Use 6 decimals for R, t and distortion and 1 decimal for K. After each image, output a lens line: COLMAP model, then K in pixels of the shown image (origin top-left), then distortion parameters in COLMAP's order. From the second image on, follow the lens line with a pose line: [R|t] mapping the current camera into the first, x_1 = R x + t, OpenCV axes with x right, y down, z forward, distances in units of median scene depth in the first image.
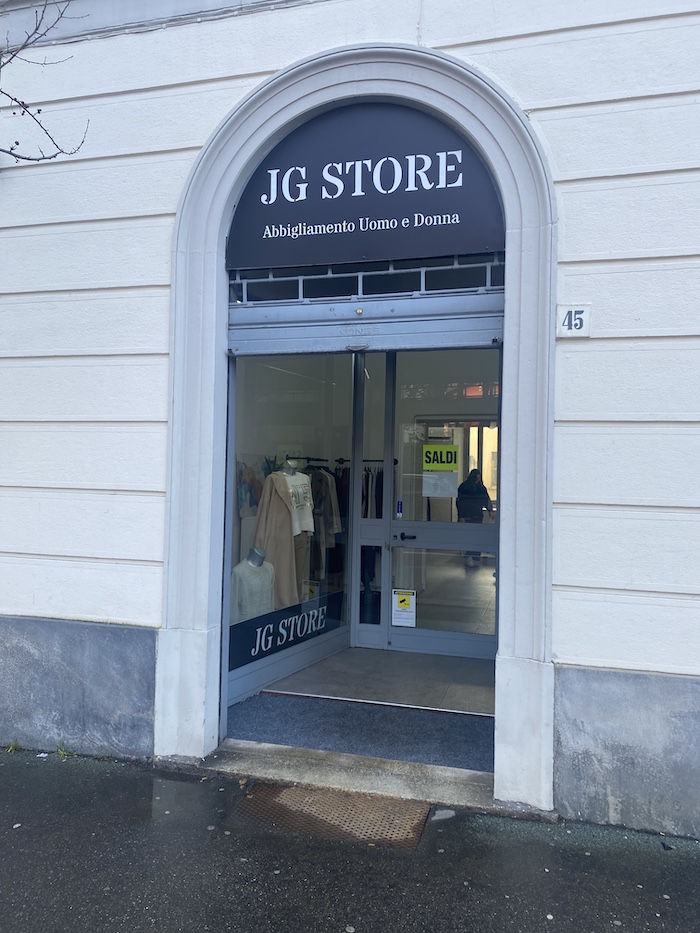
lens RADIAL K [[690.7, 0, 350.6], [0, 690.7, 464.9], [0, 0, 1]] dist [0.012134, -0.000555]
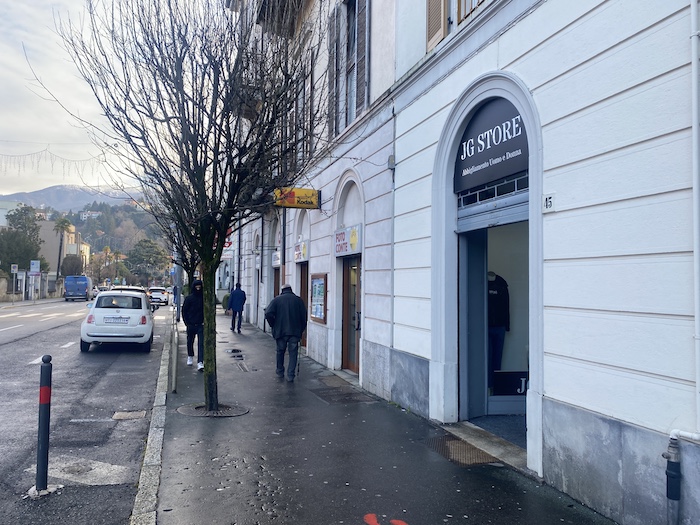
lens RADIAL K [[518.2, 0, 348.6], [0, 518.2, 262.7], [0, 0, 1]] dist [0.012134, -0.000555]
pose [[0.551227, -0.051738, -0.832749, 1.040652], [0.021698, 0.998627, -0.047681, -0.003116], [0.834073, 0.008214, 0.551593, -0.146318]]
